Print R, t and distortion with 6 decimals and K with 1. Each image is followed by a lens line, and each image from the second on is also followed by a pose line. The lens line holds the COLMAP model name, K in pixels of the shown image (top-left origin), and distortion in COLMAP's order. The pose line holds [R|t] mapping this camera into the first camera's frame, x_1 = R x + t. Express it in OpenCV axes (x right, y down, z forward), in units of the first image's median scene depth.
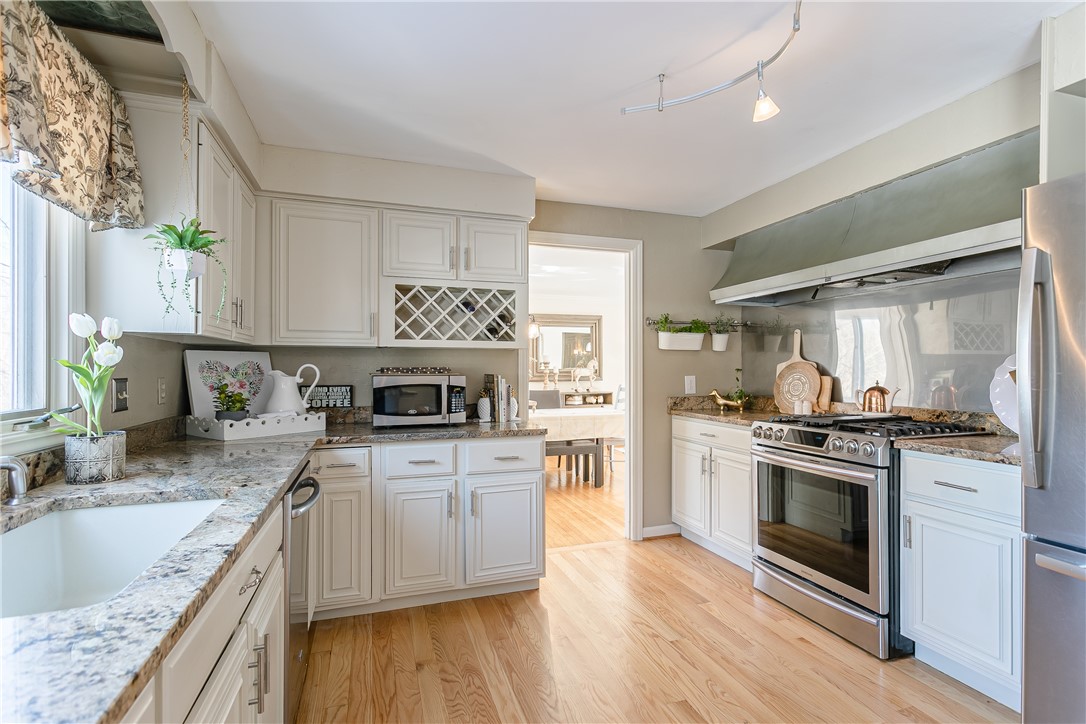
lens RADIAL K [[519.1, 0, 544.7], [0, 519.1, 364.1], [0, 0, 1]] dist [0.010370, -0.000557]
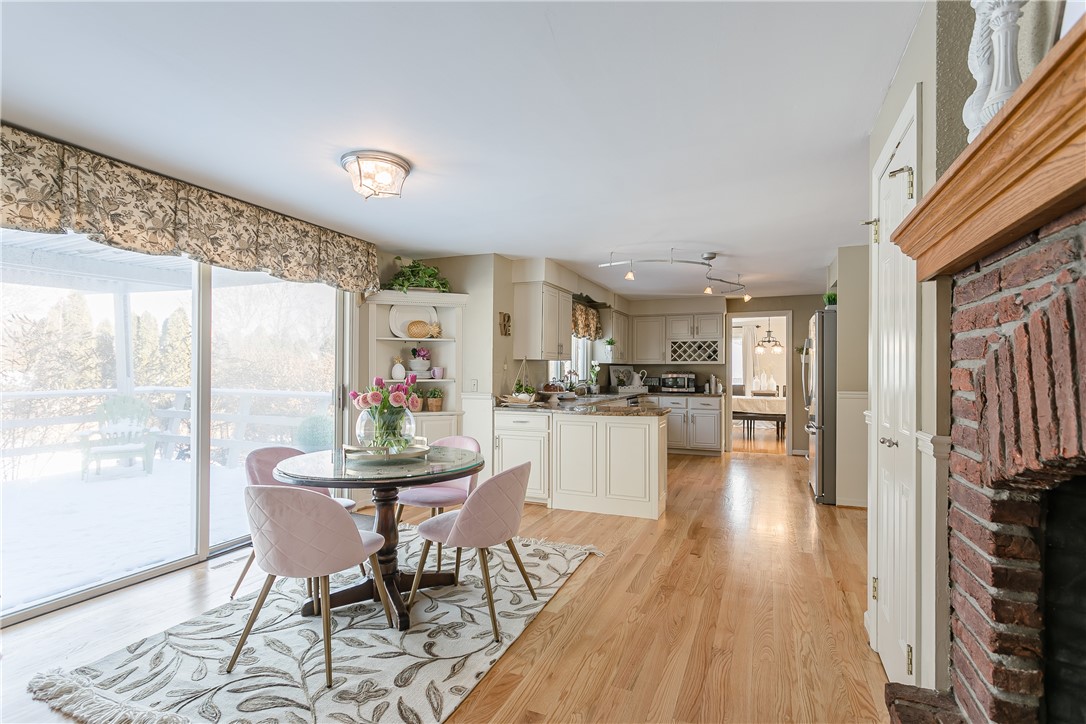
lens RADIAL K [[519.1, 0, 545.1], [0, 519.1, 366.5], [0, 0, 1]] dist [0.010370, -0.000557]
pose [[0.748617, 0.001555, -0.663001, 1.156290], [-0.001755, 0.999998, 0.000364, -0.021276], [0.663000, 0.000891, 0.748619, -1.692139]]
